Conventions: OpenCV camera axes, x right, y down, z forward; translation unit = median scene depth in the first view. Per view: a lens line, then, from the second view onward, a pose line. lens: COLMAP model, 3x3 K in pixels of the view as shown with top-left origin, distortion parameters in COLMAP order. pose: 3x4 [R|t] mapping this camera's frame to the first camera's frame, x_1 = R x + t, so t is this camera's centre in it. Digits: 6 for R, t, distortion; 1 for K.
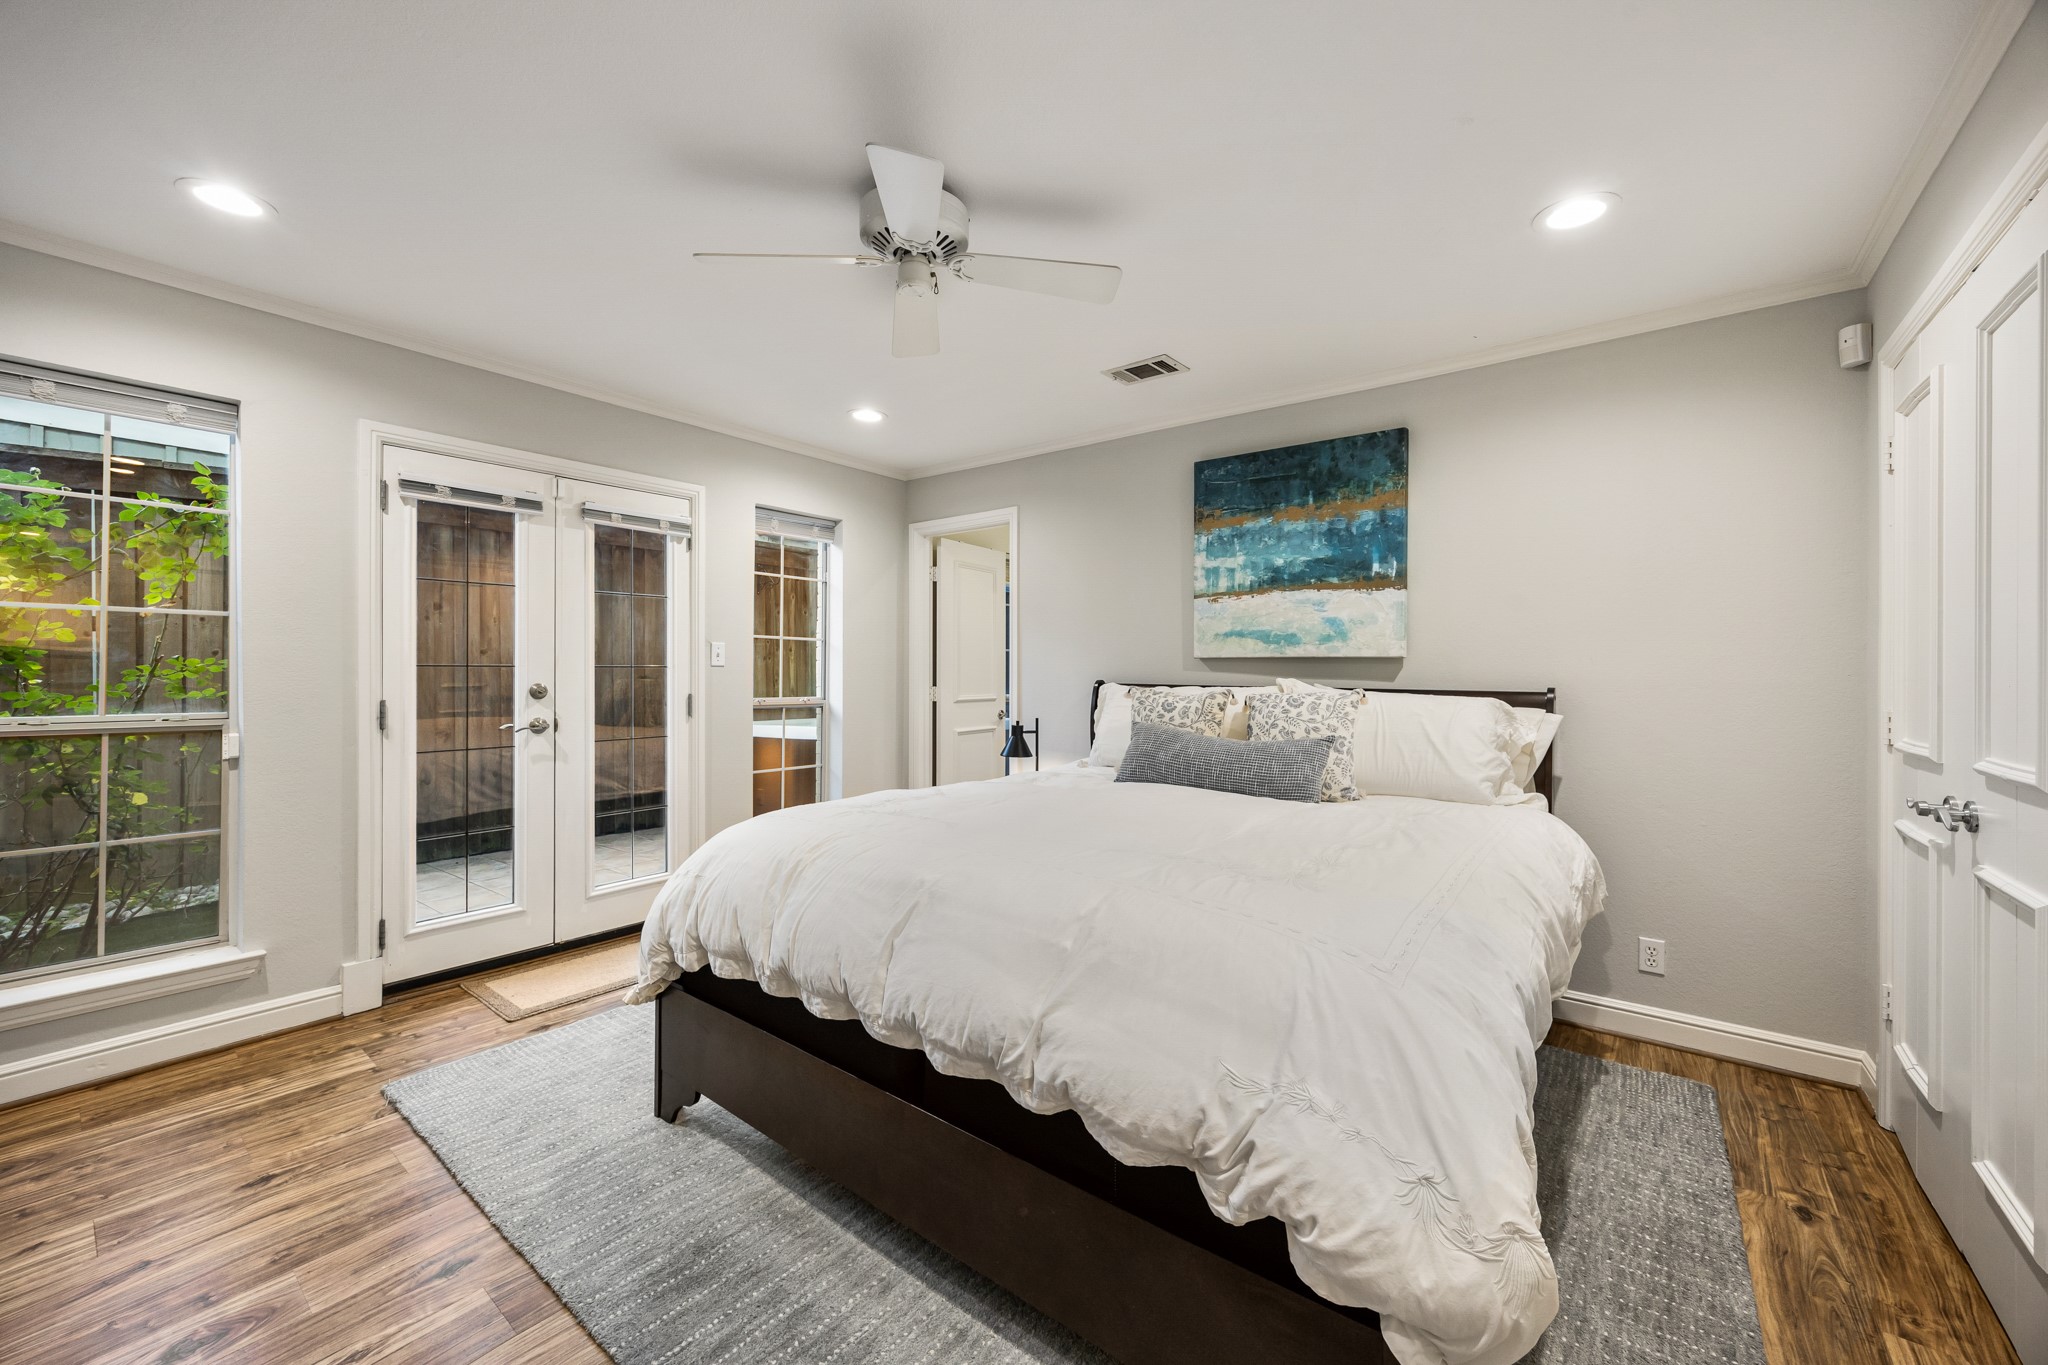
lens RADIAL K [[795.5, 0, 1028.6], [0, 795.5, 674.7], [0, 0, 1]] dist [0.002019, -0.000528]
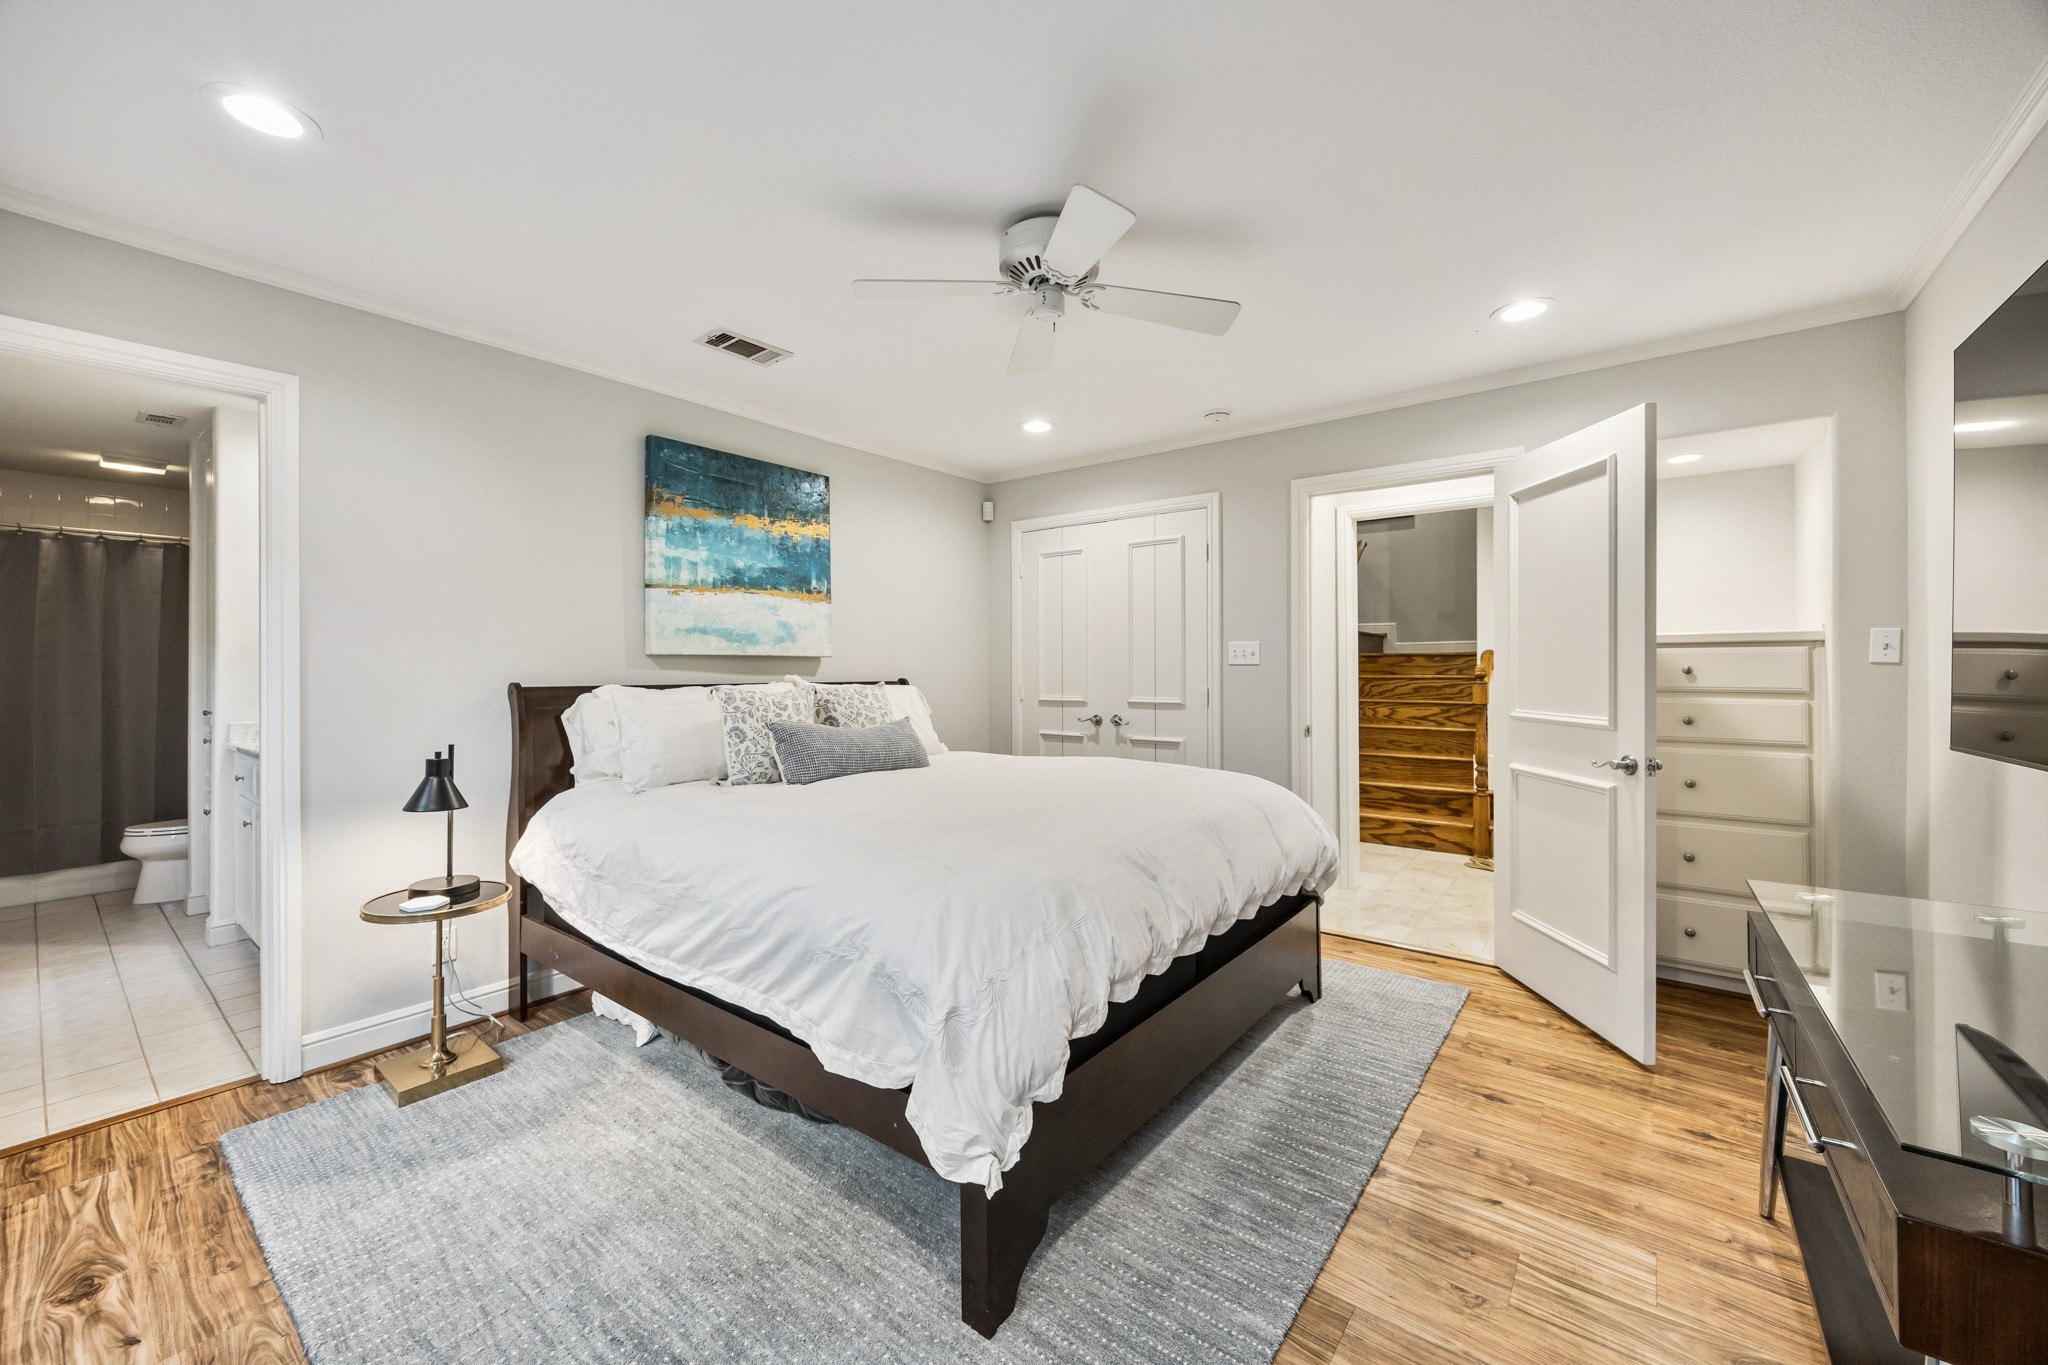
lens RADIAL K [[795.5, 0, 1028.2], [0, 795.5, 670.5], [0, 0, 1]] dist [0.002019, -0.000528]
pose [[-0.004672, -0.010581, 0.999933, -0.736112], [0.007753, 0.999914, 0.010617, -0.010002], [-0.999959, 0.007802, -0.004589, 0.626613]]
